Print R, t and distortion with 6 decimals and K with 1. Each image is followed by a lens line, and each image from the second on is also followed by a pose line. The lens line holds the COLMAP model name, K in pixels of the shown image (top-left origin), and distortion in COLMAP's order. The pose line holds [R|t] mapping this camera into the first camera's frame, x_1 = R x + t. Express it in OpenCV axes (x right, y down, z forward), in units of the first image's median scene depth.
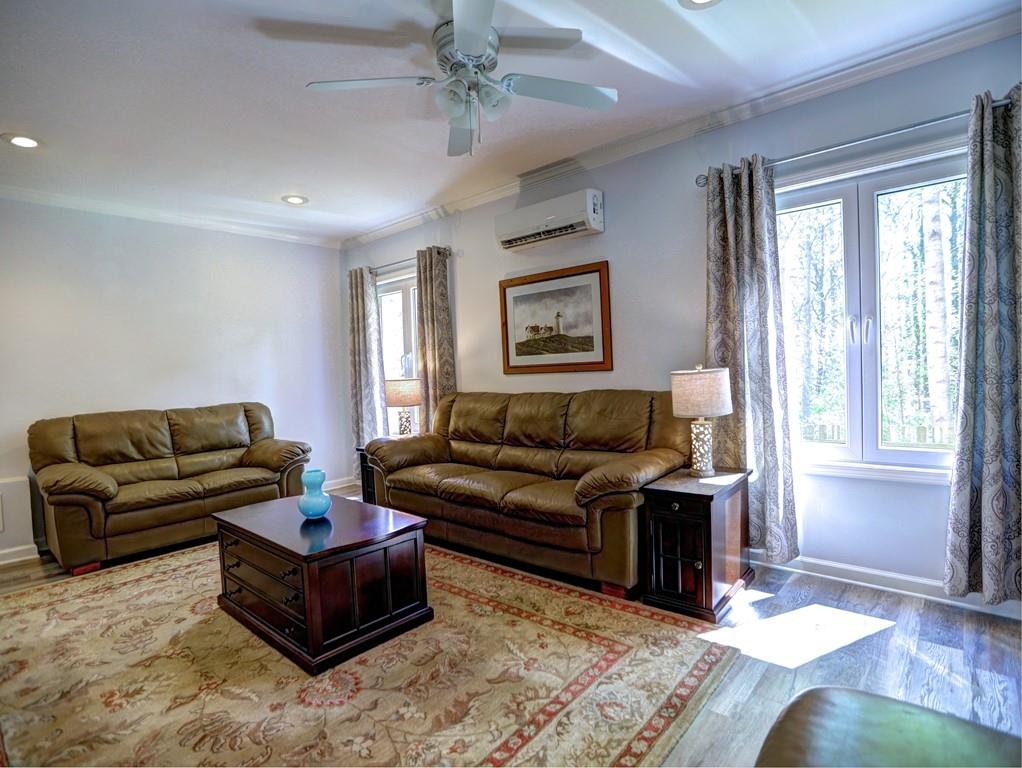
lens RADIAL K [[523.6, 0, 512.0], [0, 523.6, 380.4], [0, 0, 1]] dist [-0.019059, 0.002116]
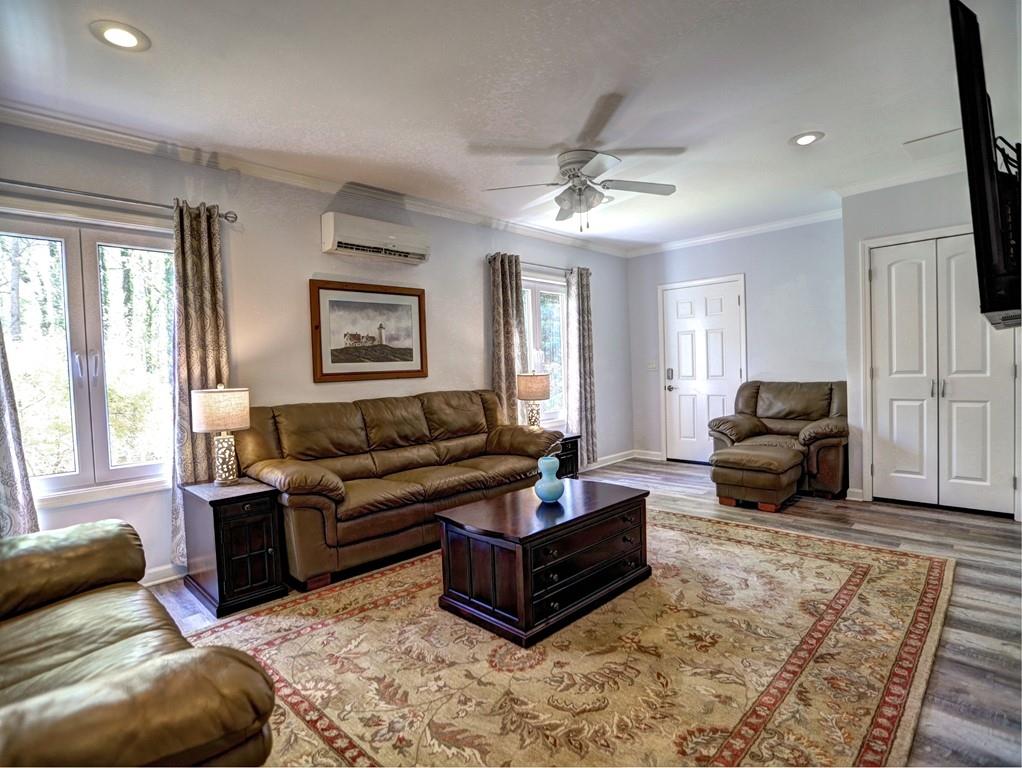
lens RADIAL K [[523.6, 0, 510.5], [0, 523.6, 386.6], [0, 0, 1]] dist [-0.019059, 0.002116]
pose [[0.072217, -0.011959, 0.997317, -0.994663], [0.044970, 0.998950, 0.008723, 0.002024], [-0.996375, 0.044220, 0.072679, 0.670394]]
